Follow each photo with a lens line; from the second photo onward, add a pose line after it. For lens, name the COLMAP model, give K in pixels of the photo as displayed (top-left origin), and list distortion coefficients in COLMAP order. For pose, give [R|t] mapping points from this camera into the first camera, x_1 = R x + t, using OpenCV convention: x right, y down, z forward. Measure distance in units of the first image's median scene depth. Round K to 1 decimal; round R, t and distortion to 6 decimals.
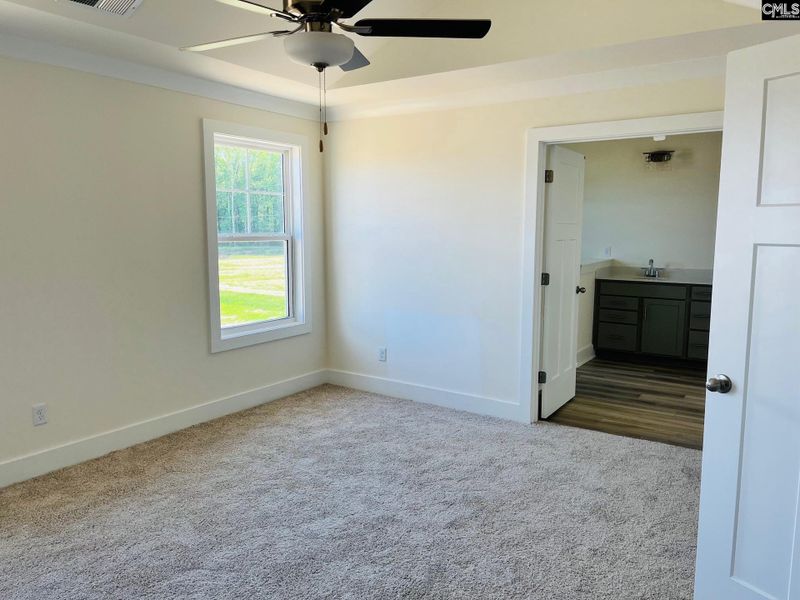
lens RADIAL K [[605.1, 0, 403.0], [0, 605.1, 299.9], [0, 0, 1]] dist [0.079194, -0.114948]
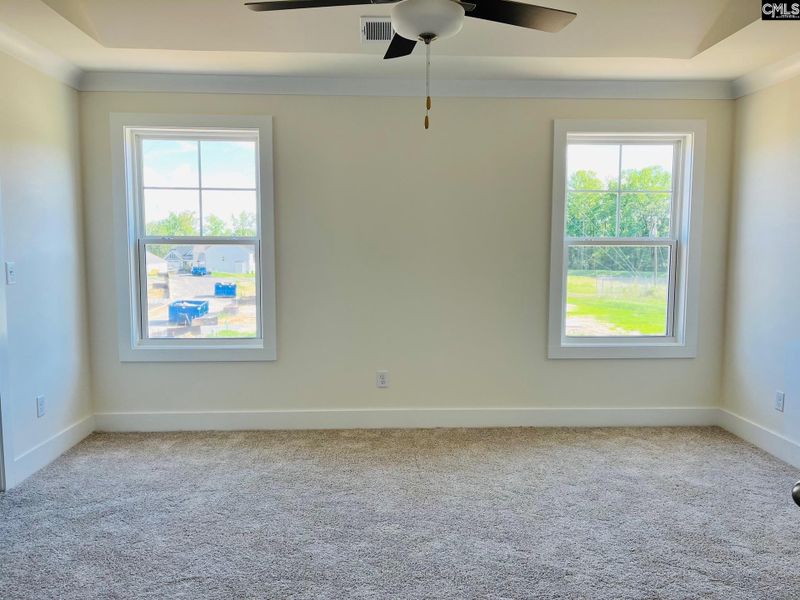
lens RADIAL K [[605.1, 0, 403.0], [0, 605.1, 299.9], [0, 0, 1]] dist [0.079194, -0.114948]
pose [[0.596404, 0.065063, -0.800044, 0.303003], [-0.098316, 0.995126, 0.007637, 0.008767], [0.796641, 0.074103, 0.599893, 0.208831]]
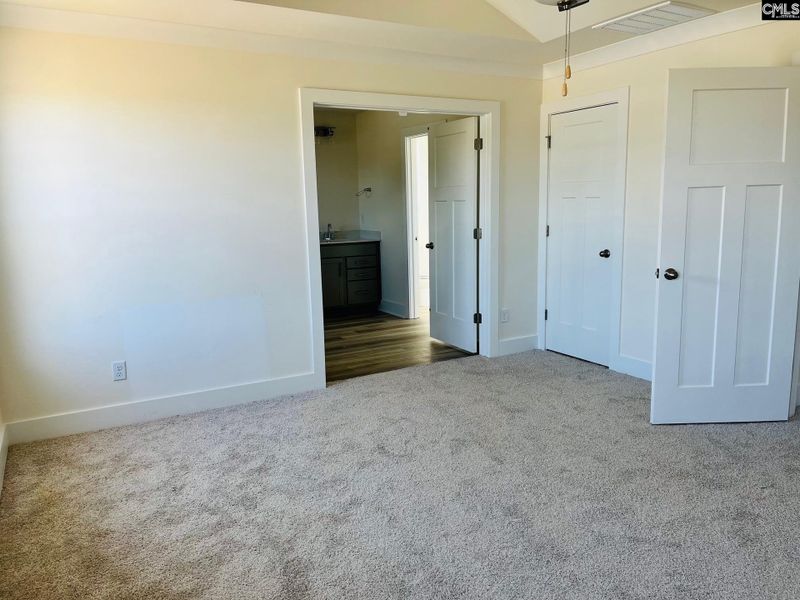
lens RADIAL K [[605.1, 0, 403.0], [0, 605.1, 299.9], [0, 0, 1]] dist [0.079194, -0.114948]
pose [[0.442642, -0.161781, 0.881983, -0.563046], [0.131265, 0.984685, 0.114741, -0.035812], [-0.887039, 0.064984, 0.457099, 0.395976]]
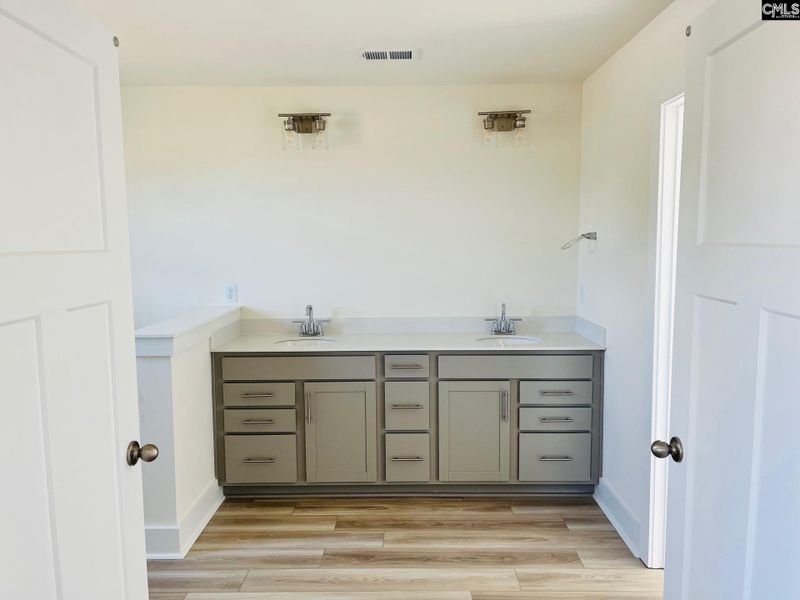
lens RADIAL K [[605.1, 0, 403.0], [0, 605.1, 299.9], [0, 0, 1]] dist [0.079194, -0.114948]
pose [[0.838203, -0.068479, 0.541041, 0.251691], [0.080051, 0.996788, 0.002145, -0.092540], [-0.539450, 0.041513, 0.840993, 0.687705]]
